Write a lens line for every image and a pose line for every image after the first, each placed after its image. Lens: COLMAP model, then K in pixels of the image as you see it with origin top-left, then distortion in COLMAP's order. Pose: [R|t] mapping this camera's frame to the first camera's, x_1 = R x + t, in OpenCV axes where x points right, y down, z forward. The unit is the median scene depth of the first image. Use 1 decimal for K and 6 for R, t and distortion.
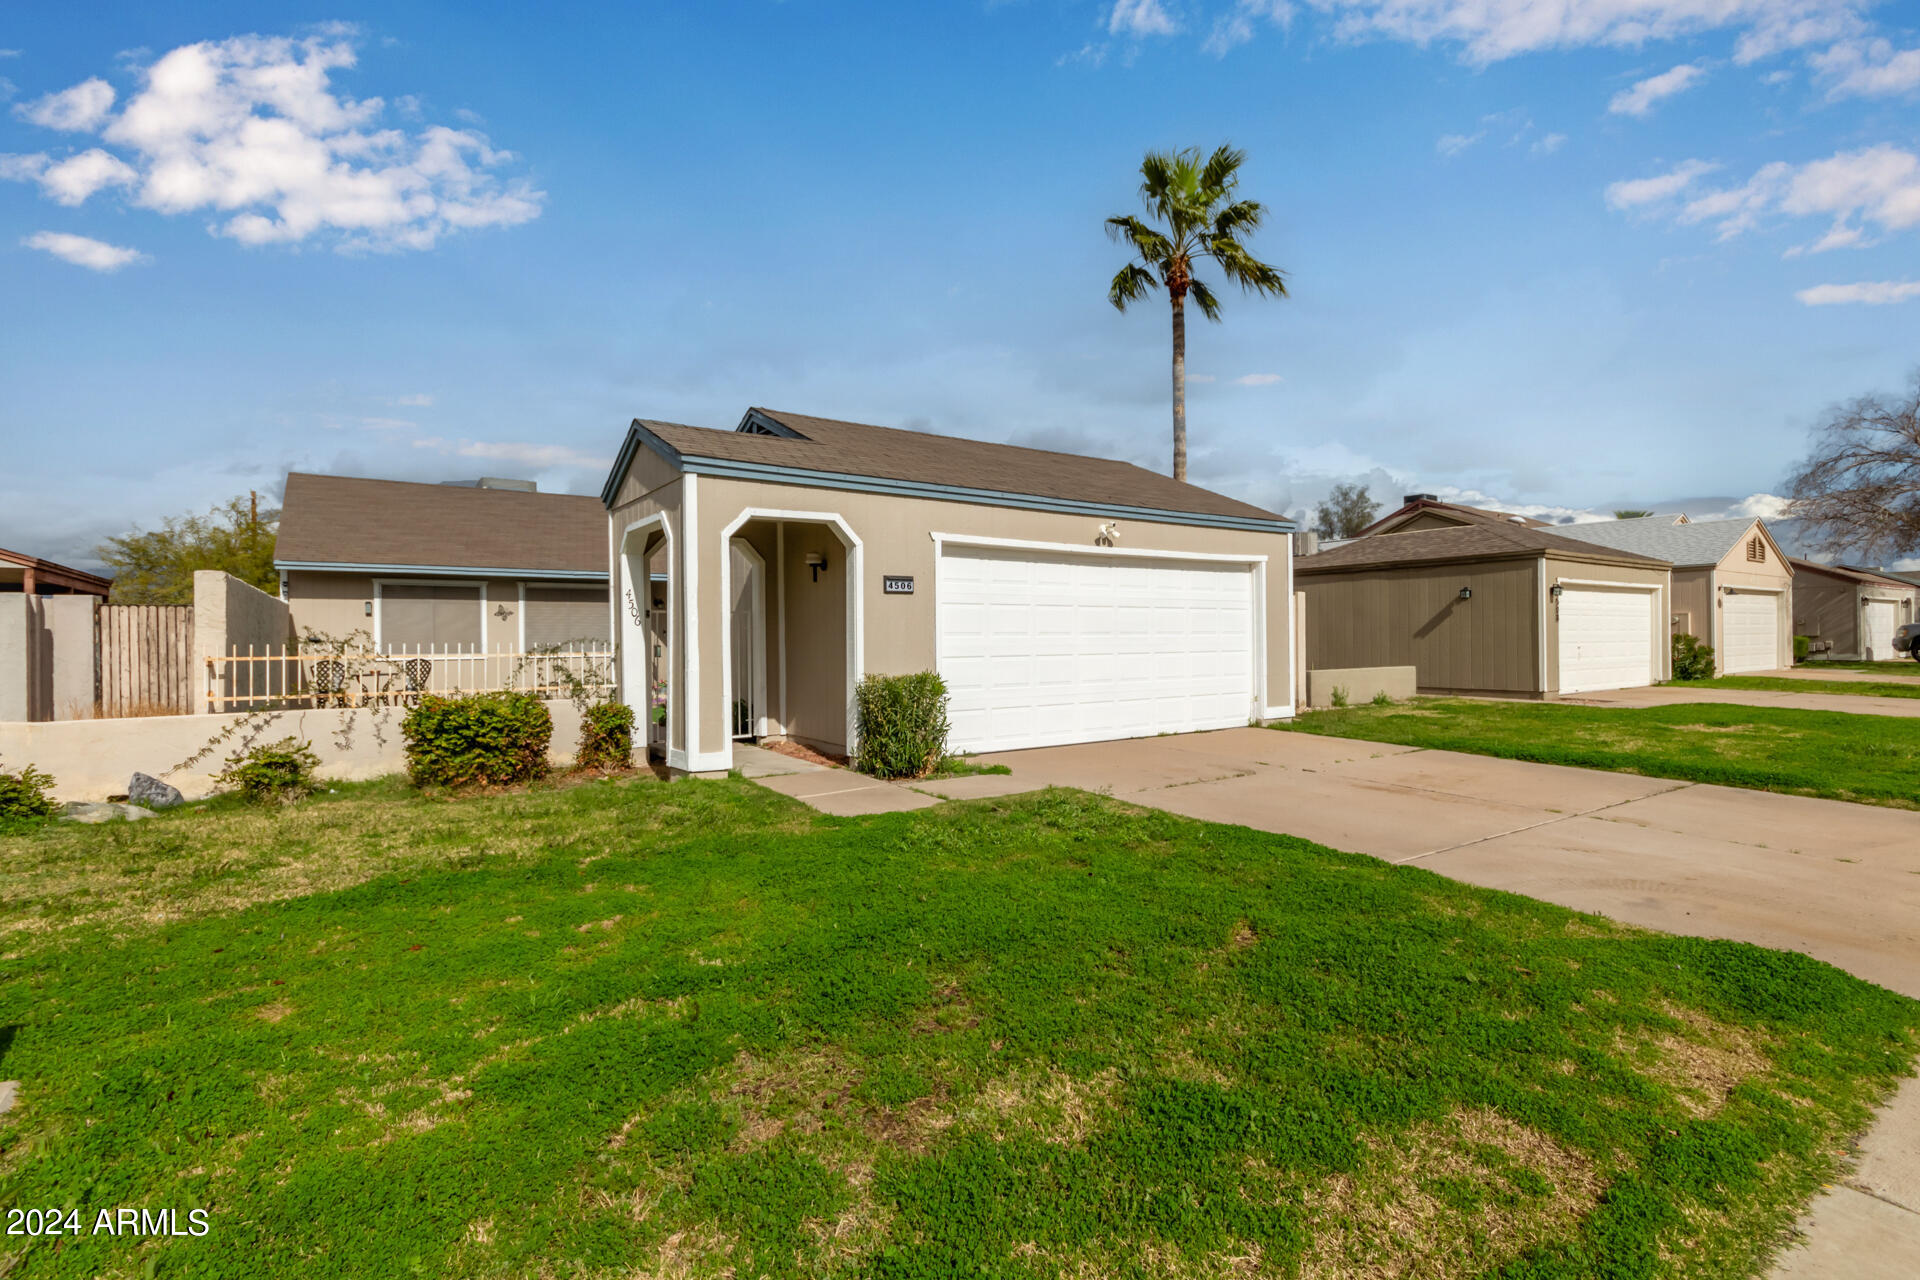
lens RADIAL K [[891.9, 0, 949.7], [0, 891.9, 634.6], [0, 0, 1]] dist [0.007547, -0.002333]
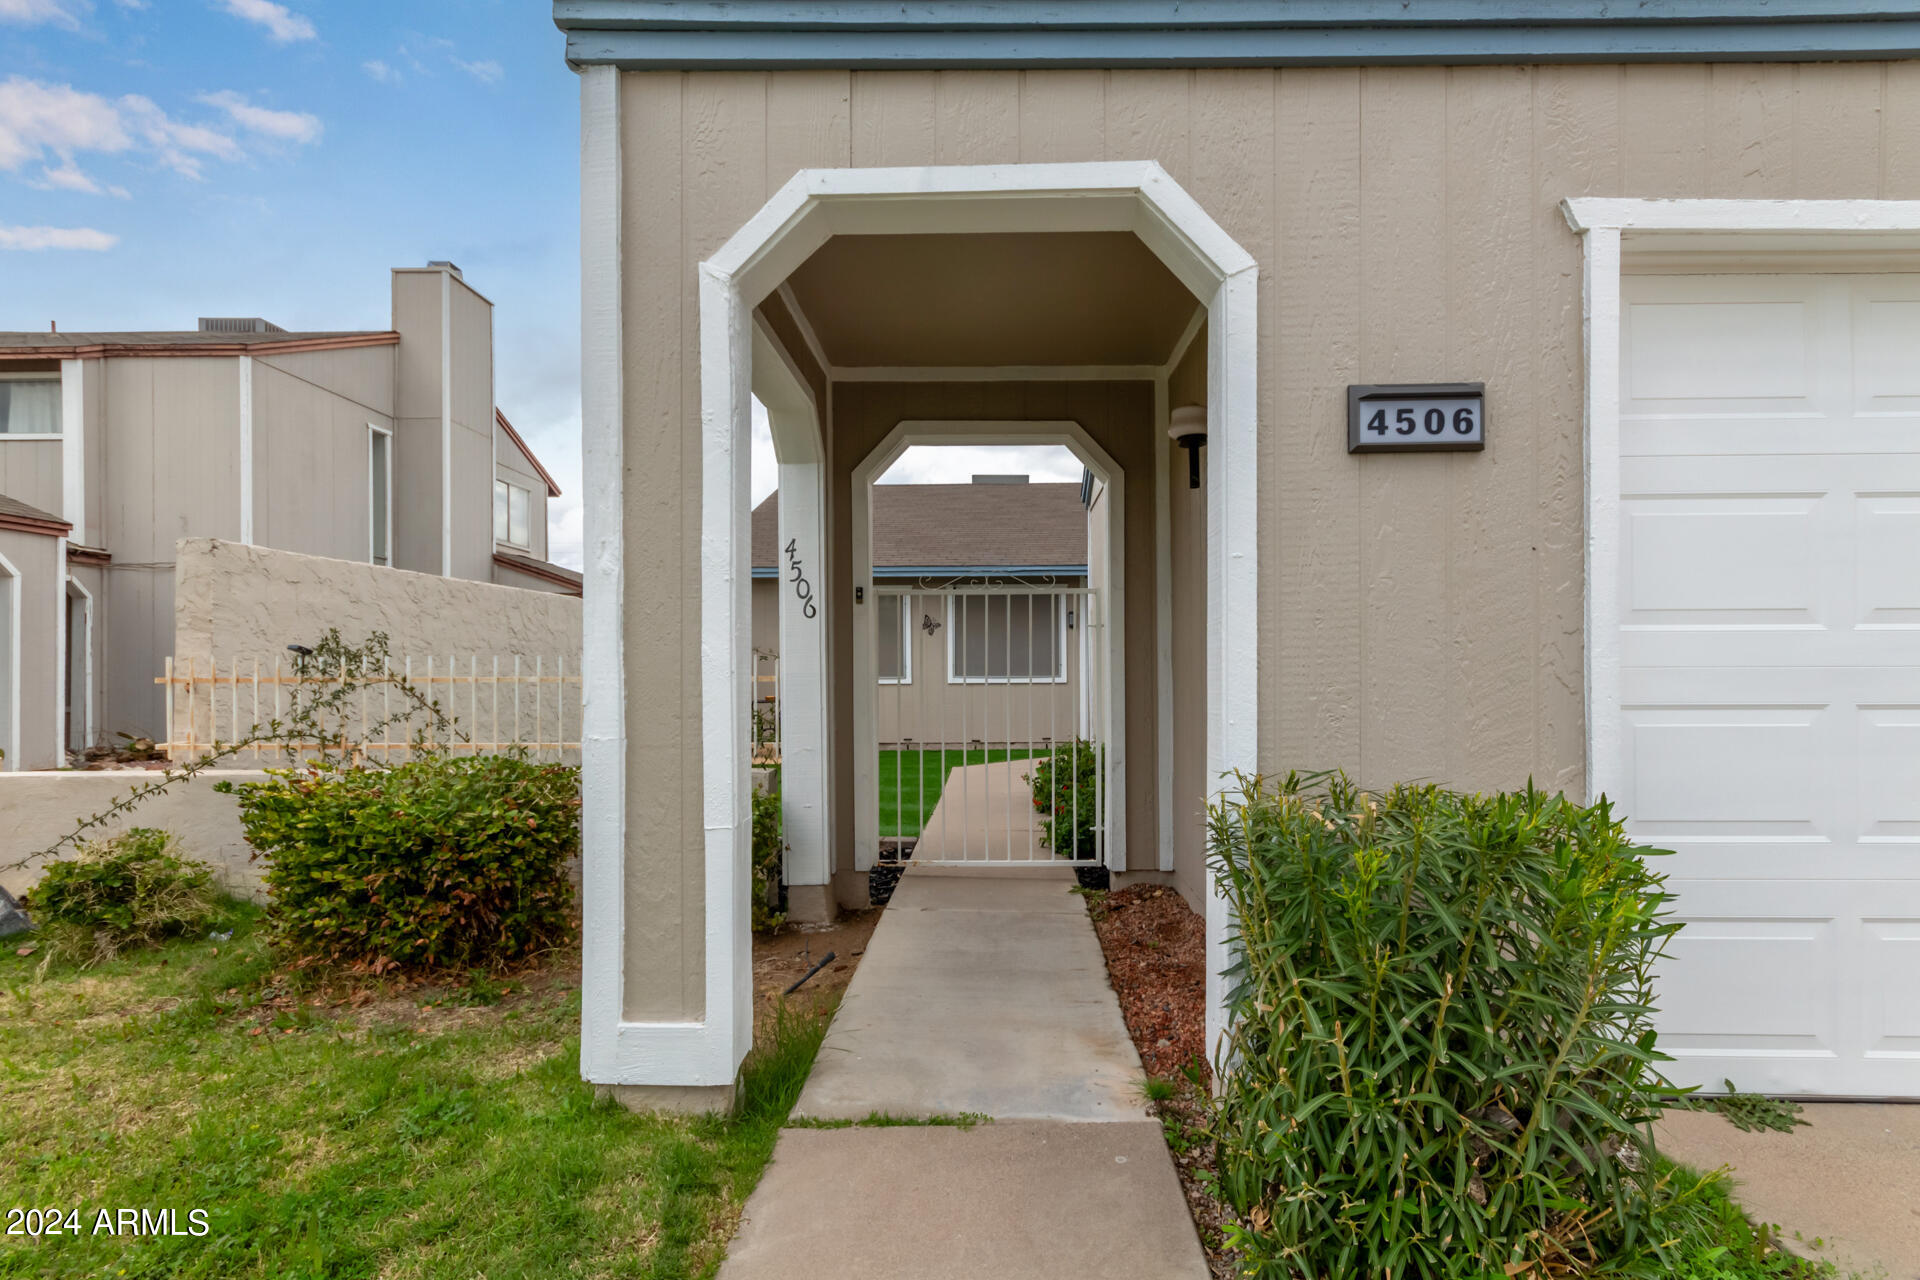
lens RADIAL K [[891.9, 0, 1003.8], [0, 891.9, 662.1], [0, 0, 1]] dist [0.007547, -0.002333]
pose [[0.826204, 0.000946, -0.563370, -0.010382], [0.000338, 0.999998, 0.002174, 0.012238], [0.563370, -0.001986, 0.826202, 0.702001]]
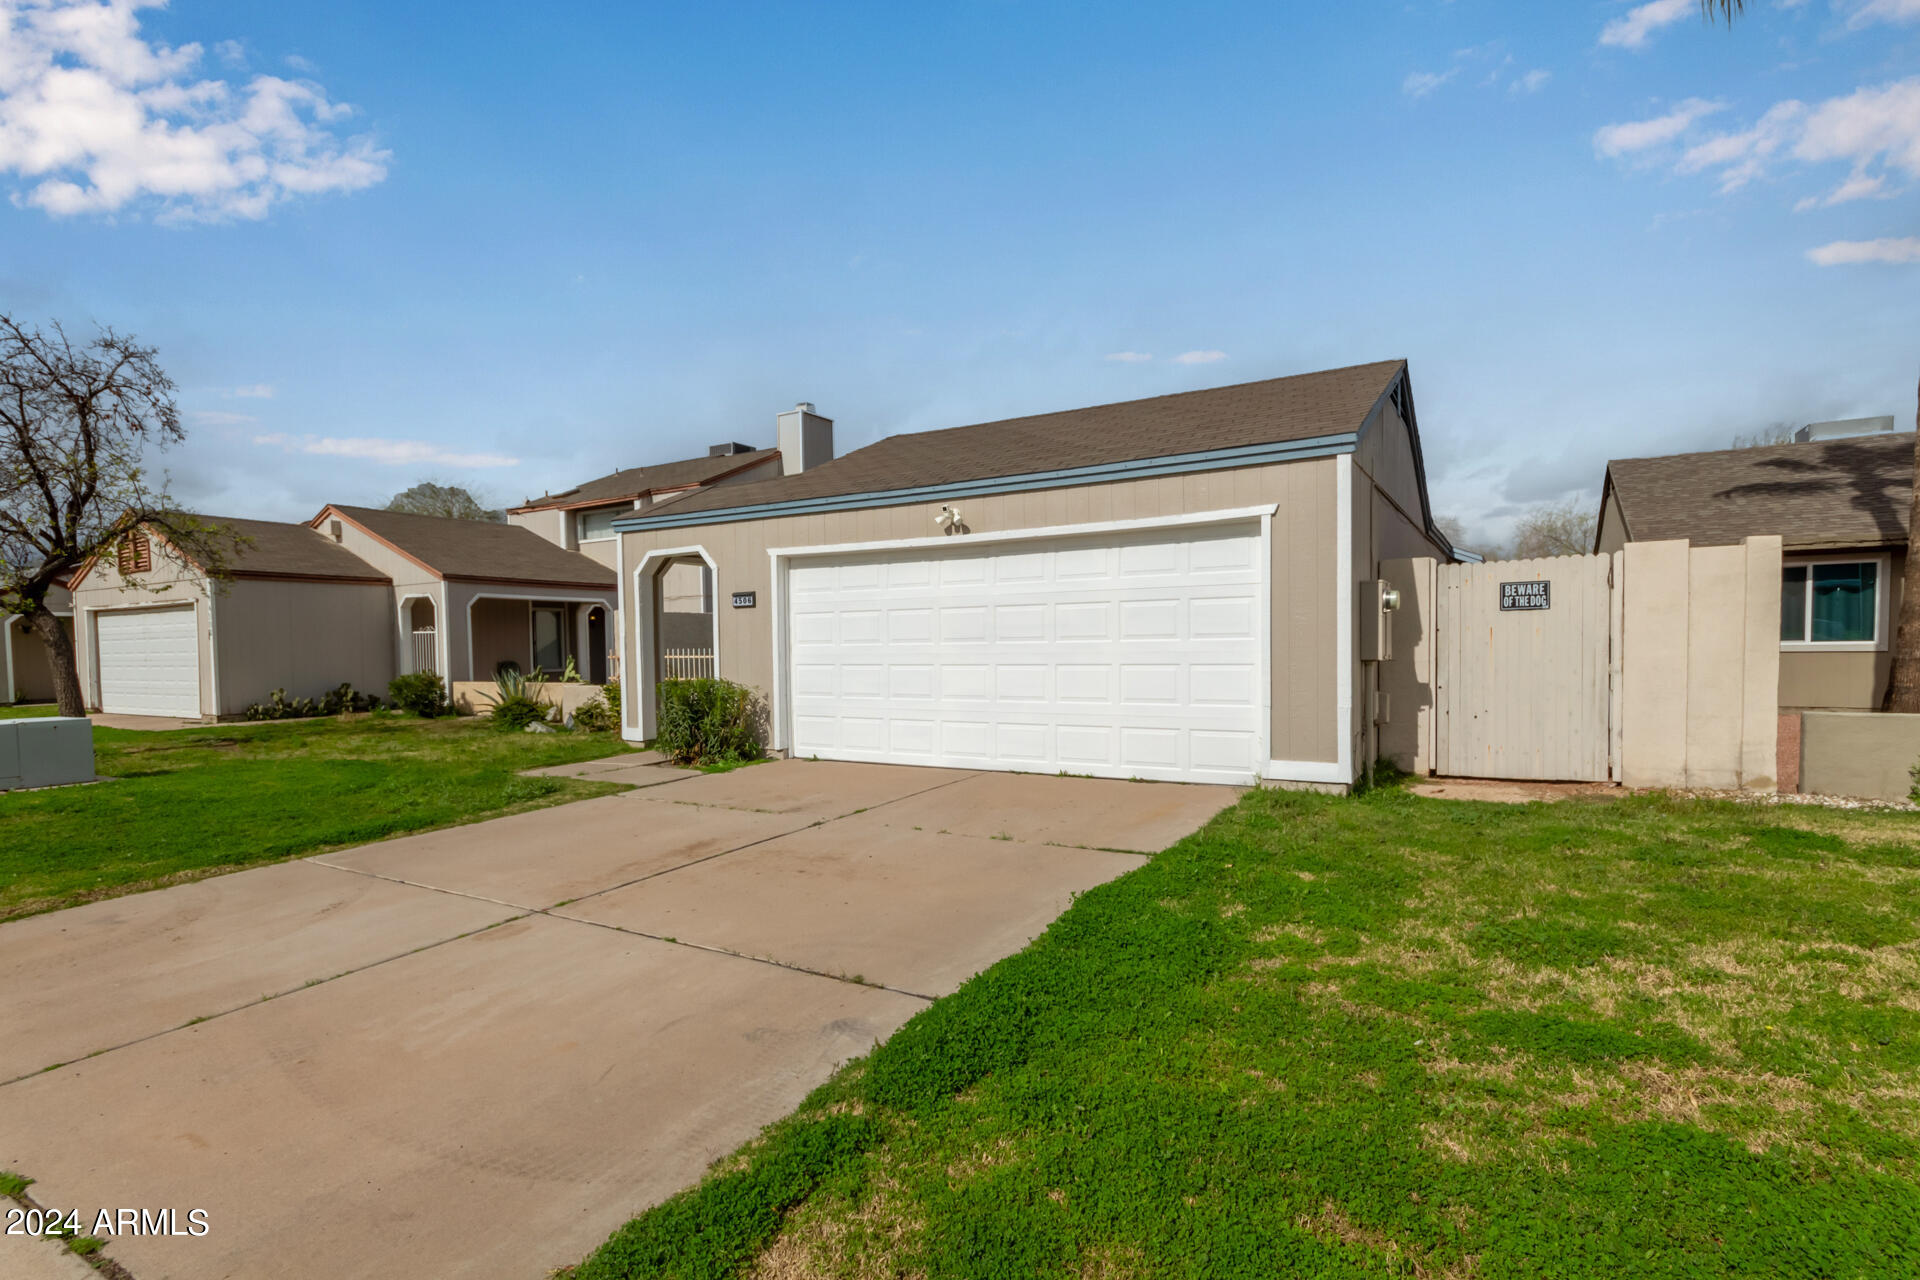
lens RADIAL K [[891.9, 0, 949.1], [0, 891.9, 693.9], [0, 0, 1]] dist [0.007547, -0.002333]
pose [[0.425630, 0.052477, -0.903375, 1.052687], [0.015161, 0.997763, 0.065103, -0.006586], [0.904770, -0.041406, 0.423882, 0.726971]]
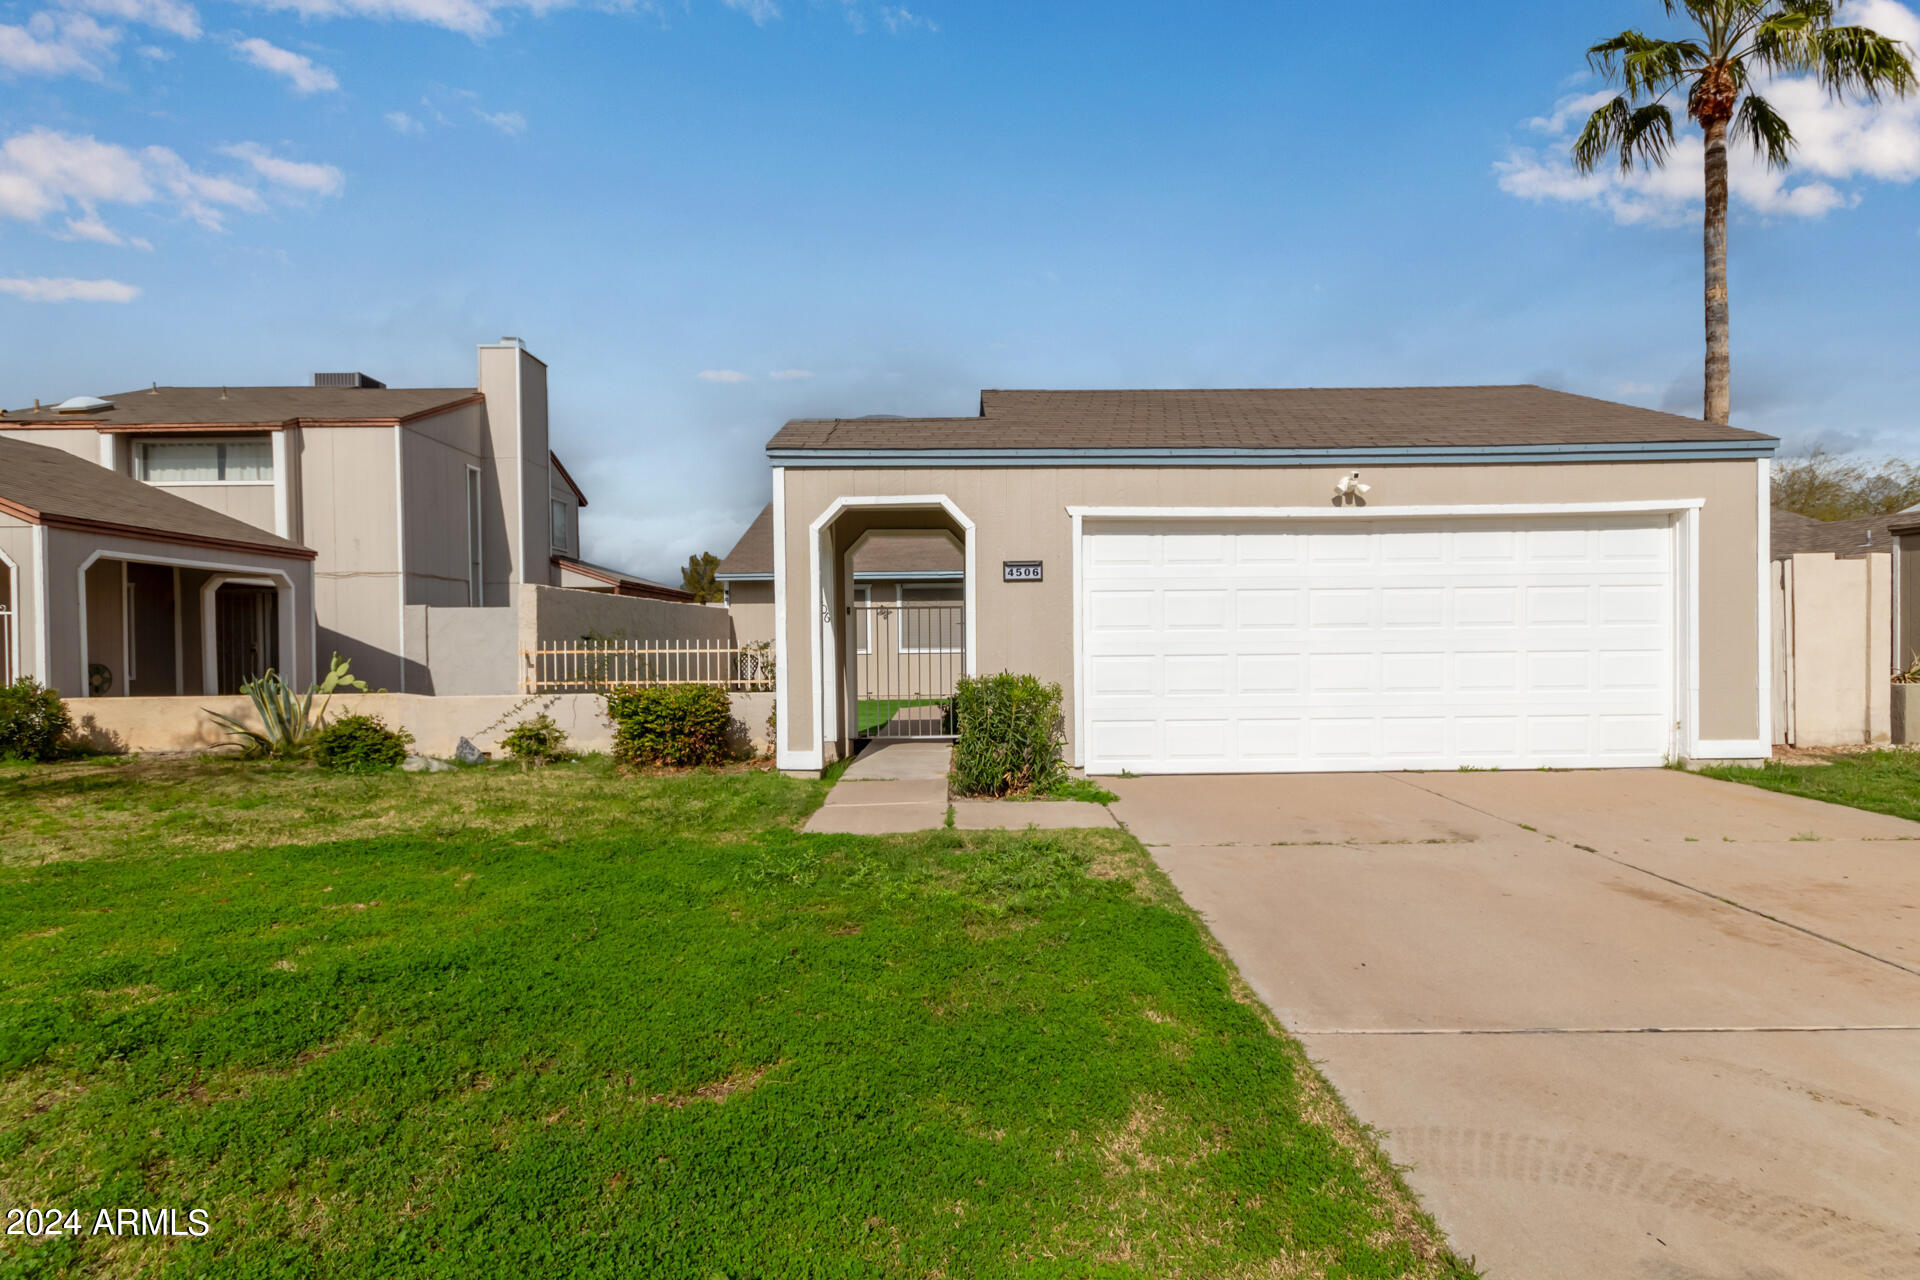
lens RADIAL K [[891.9, 0, 960.5], [0, 891.9, 644.8], [0, 0, 1]] dist [0.007547, -0.002333]
pose [[0.826546, 0.002479, -0.562864, 0.367295], [0.006956, 0.999869, 0.014618, 0.001916], [0.562826, -0.015998, 0.826420, 0.246097]]
